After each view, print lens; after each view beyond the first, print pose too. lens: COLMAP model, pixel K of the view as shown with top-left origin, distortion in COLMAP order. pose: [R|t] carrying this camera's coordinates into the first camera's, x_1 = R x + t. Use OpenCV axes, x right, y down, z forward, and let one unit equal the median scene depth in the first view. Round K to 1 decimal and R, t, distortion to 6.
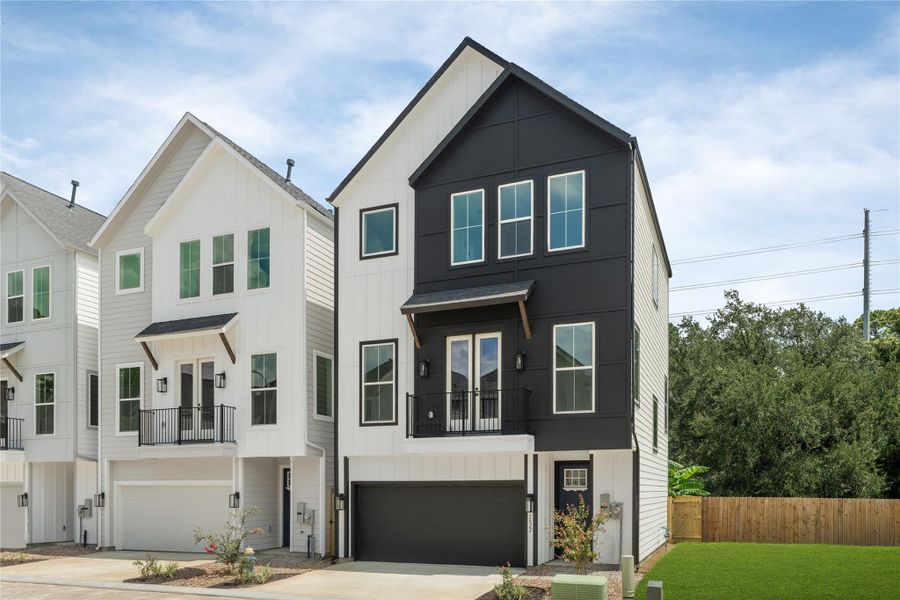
lens RADIAL K [[721.3, 0, 449.7], [0, 721.3, 305.2], [0, 0, 1]] dist [0.011045, 0.008203]
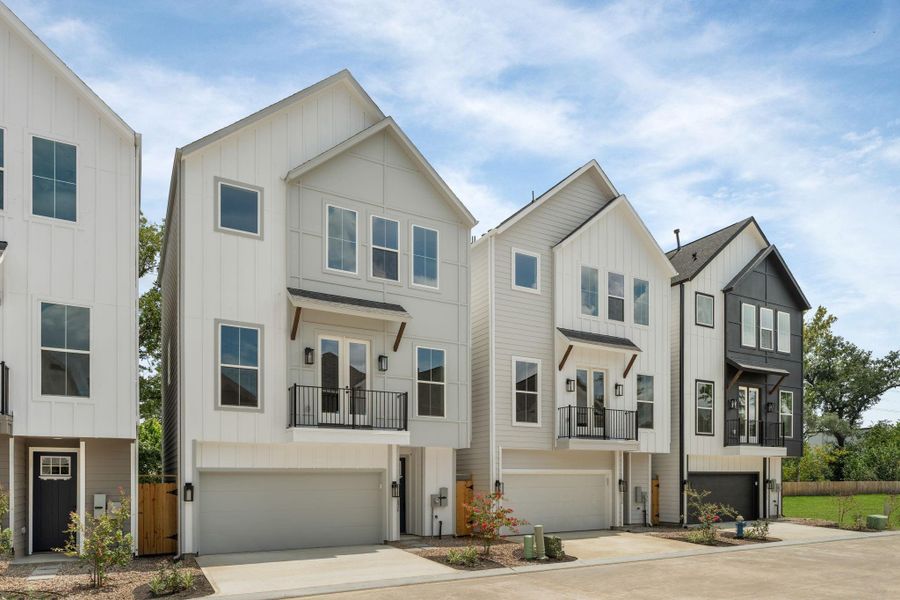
lens RADIAL K [[638.2, 0, 450.0], [0, 638.2, 300.0], [0, 0, 1]] dist [0.008742, 0.002955]
pose [[0.536003, 0.221703, 0.814585, -1.462154], [-0.205363, 0.970158, -0.128914, 0.161076], [-0.818857, -0.098188, 0.565537, 0.648121]]
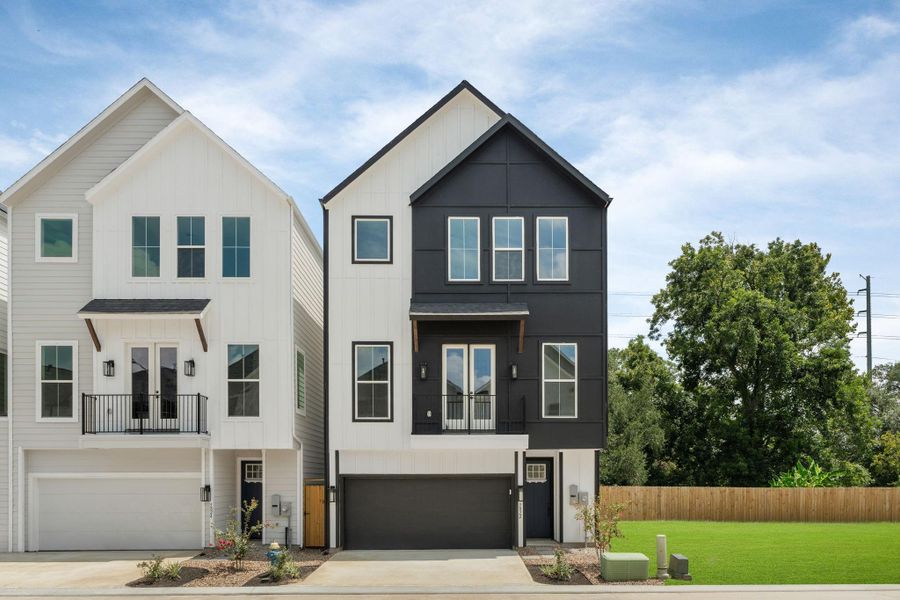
lens RADIAL K [[596.0, 0, 415.0], [0, 596.0, 340.1], [0, 0, 1]] dist [0.003456, 0.001485]
pose [[0.905925, 0.094869, 0.412674, -0.381467], [-0.101825, 0.994789, -0.005160, 0.041950], [-0.411013, -0.037346, 0.910864, 0.167955]]
